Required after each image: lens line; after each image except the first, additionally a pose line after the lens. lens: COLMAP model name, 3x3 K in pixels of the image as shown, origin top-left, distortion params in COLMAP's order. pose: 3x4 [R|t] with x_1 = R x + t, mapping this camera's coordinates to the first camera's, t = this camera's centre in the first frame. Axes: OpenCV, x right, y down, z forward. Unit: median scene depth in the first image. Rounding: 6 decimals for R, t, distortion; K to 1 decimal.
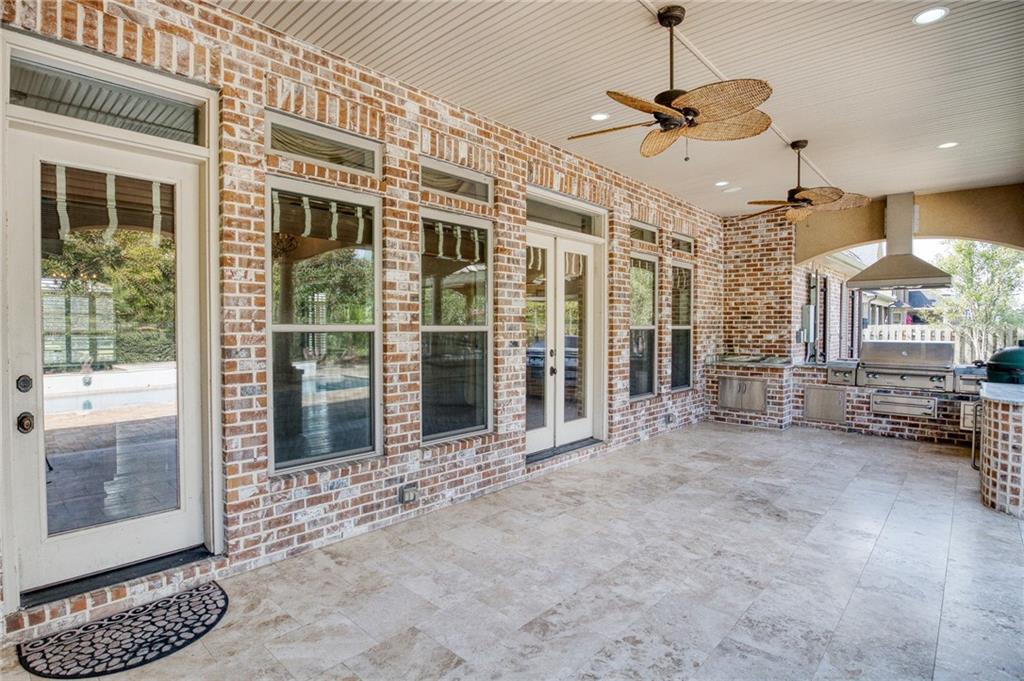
lens RADIAL K [[516.3, 0, 516.3], [0, 516.3, 339.8], [0, 0, 1]] dist [-0.028051, 0.001166]
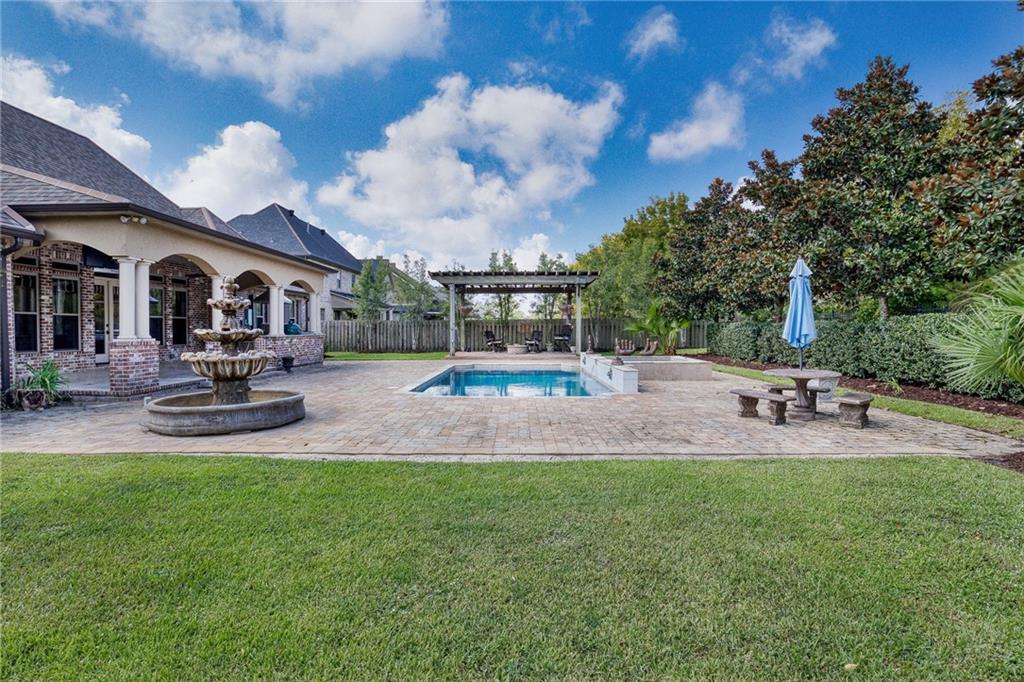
lens RADIAL K [[516.3, 0, 509.8], [0, 516.3, 340.4], [0, 0, 1]] dist [-0.028051, 0.001166]
pose [[0.761498, -0.016440, 0.647959, -0.025048], [0.017840, 0.999831, 0.004402, 0.071023], [-0.647922, 0.008207, 0.761663, -1.277019]]
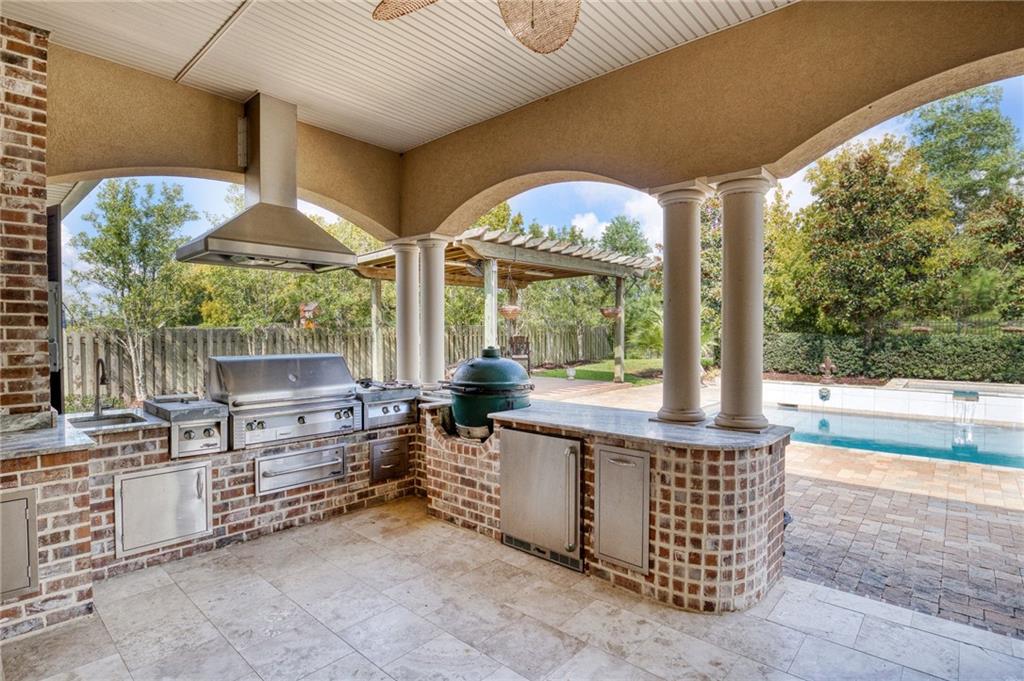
lens RADIAL K [[516.3, 0, 506.2], [0, 516.3, 340.7], [0, 0, 1]] dist [-0.028051, 0.001166]
pose [[0.000428, -0.020431, 0.999791, 0.179224], [0.024411, 0.999494, 0.020414, -0.022121], [-0.999702, 0.024397, 0.000927, 0.766206]]
